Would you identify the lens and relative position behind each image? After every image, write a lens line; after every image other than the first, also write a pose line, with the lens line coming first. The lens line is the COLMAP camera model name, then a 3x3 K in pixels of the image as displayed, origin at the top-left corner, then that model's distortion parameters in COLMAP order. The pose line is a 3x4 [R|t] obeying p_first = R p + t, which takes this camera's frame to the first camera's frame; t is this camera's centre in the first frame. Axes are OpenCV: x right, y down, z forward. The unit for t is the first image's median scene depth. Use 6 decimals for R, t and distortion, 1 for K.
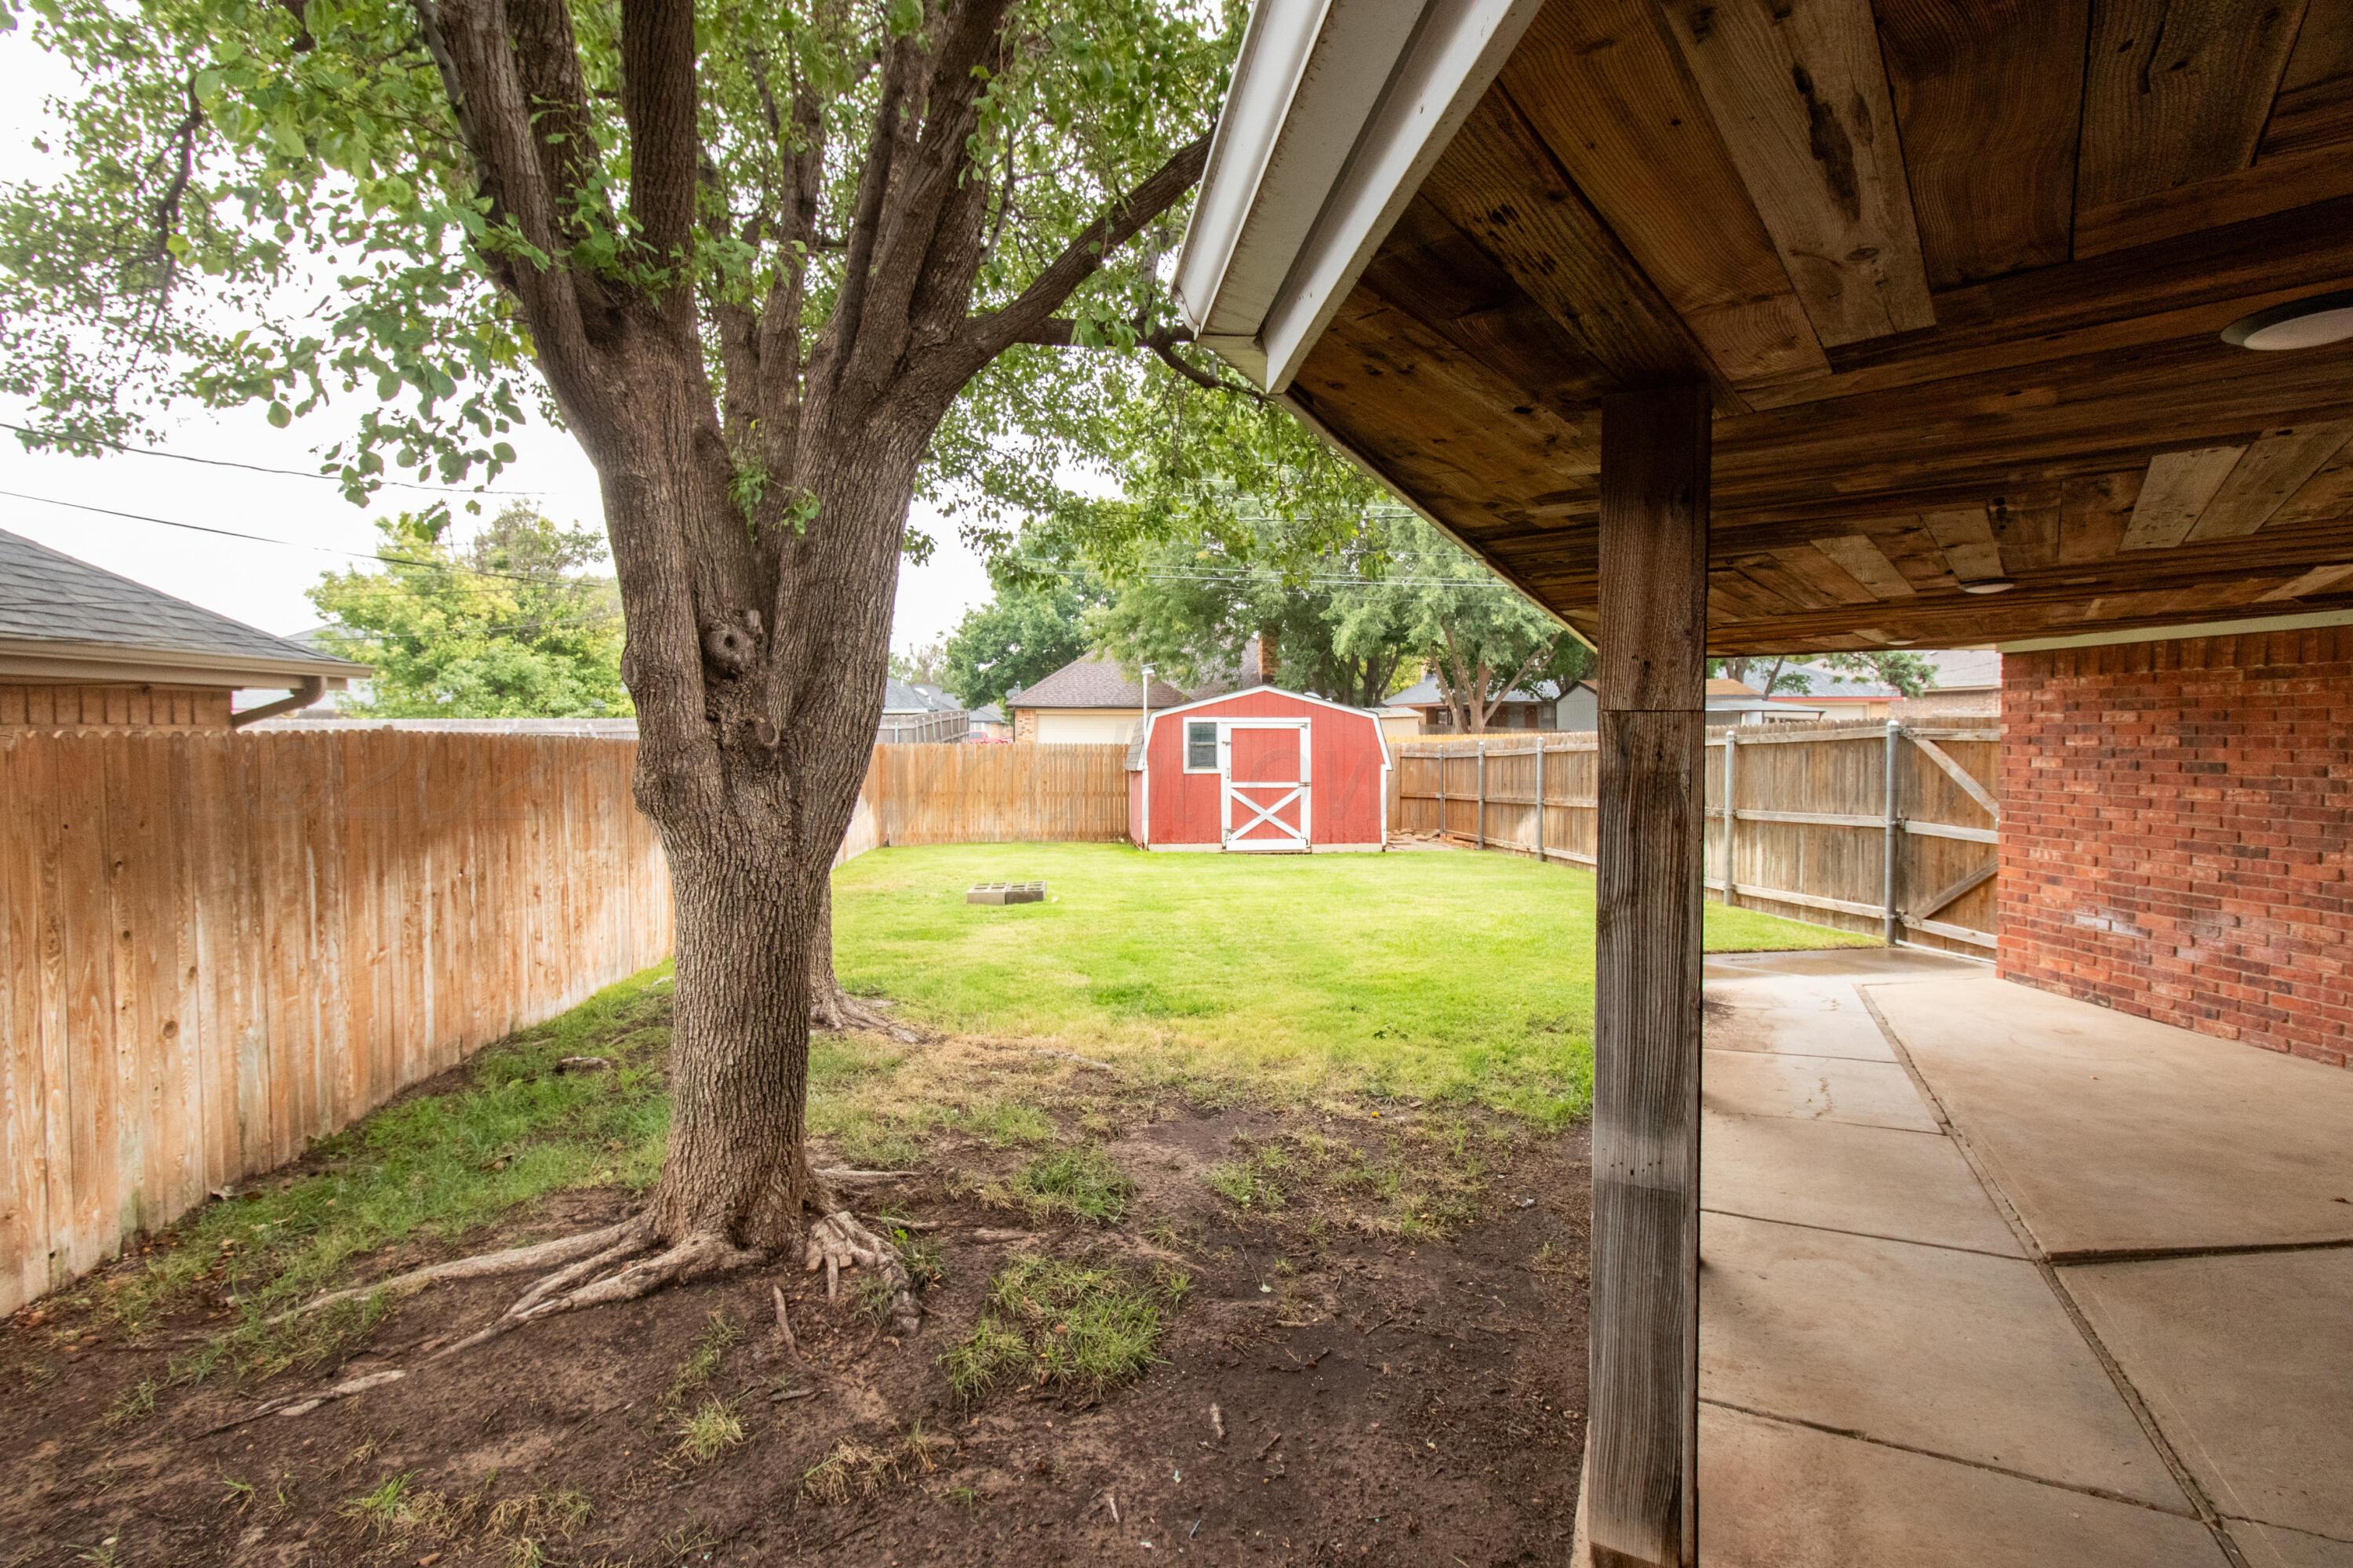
lens RADIAL K [[1098.3, 0, 1158.0], [0, 1098.3, 756.6], [0, 0, 1]] dist [0.003932, -0.000493]
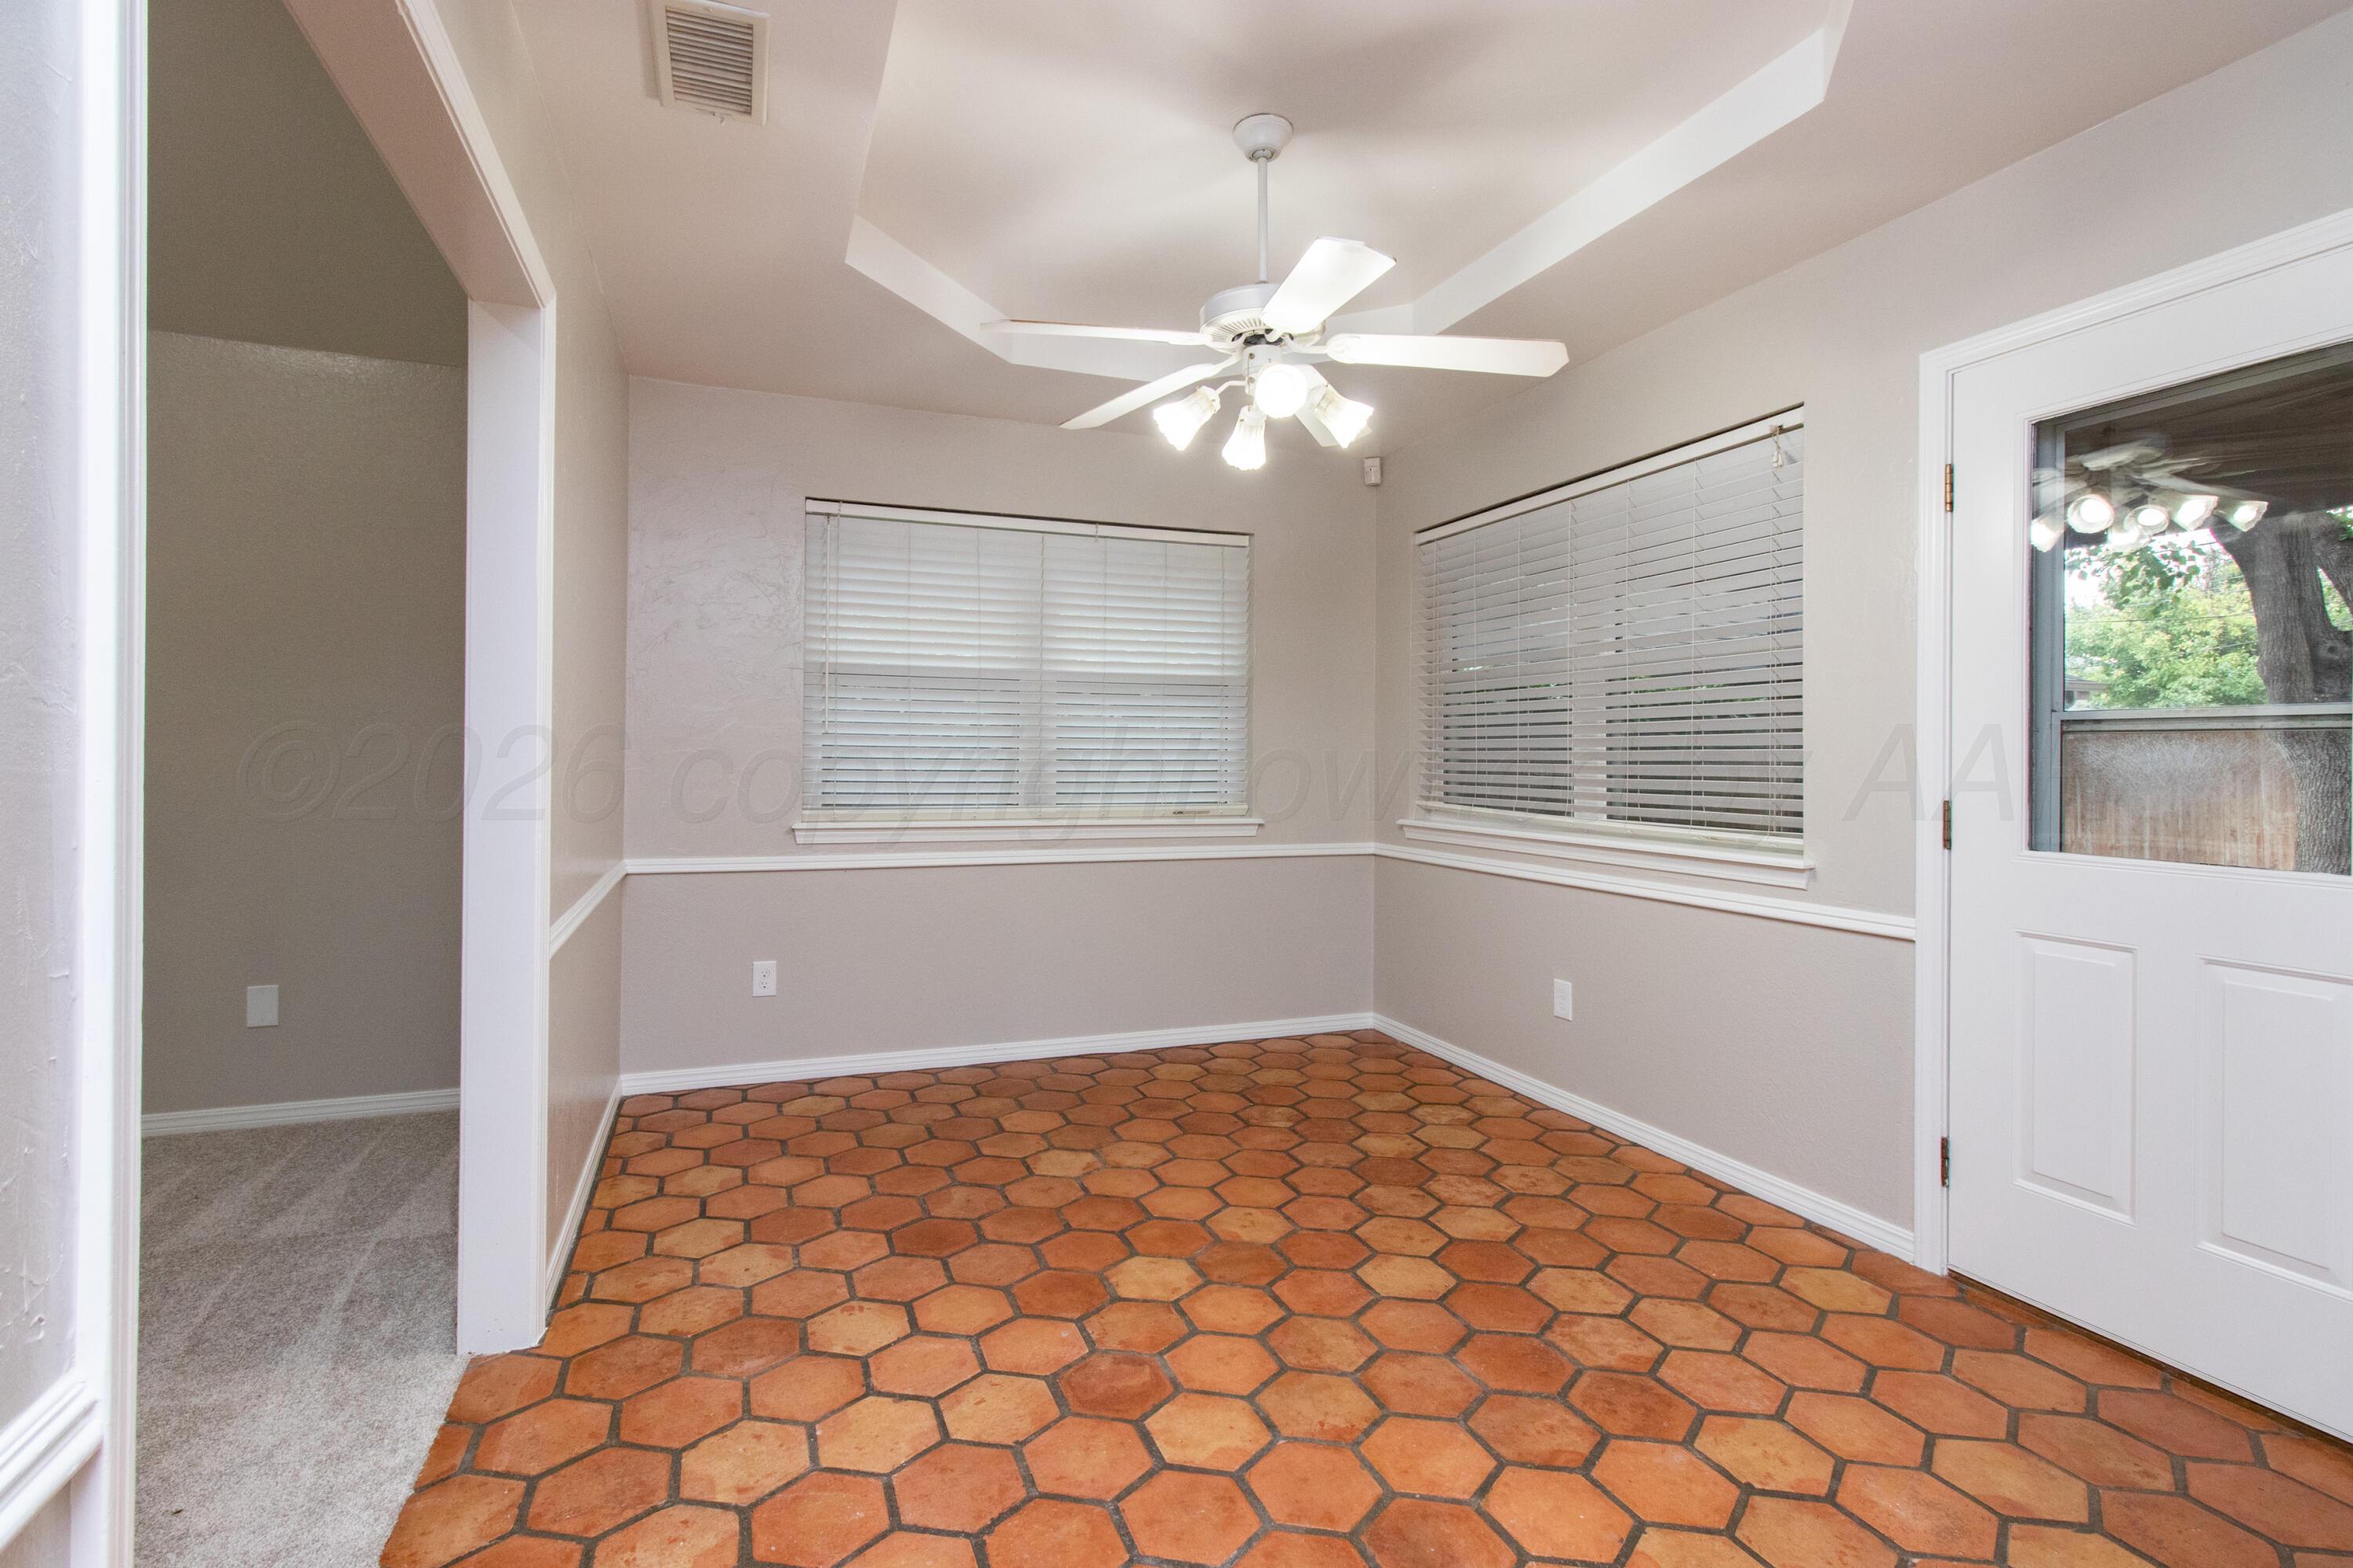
lens RADIAL K [[1098.3, 0, 1158.0], [0, 1098.3, 756.6], [0, 0, 1]] dist [0.003932, -0.000493]
pose [[0.249978, -0.001451, -0.968250, 0.260571], [-0.026329, 0.999619, -0.008295, 0.040803], [0.967893, 0.027567, 0.249845, -0.392711]]
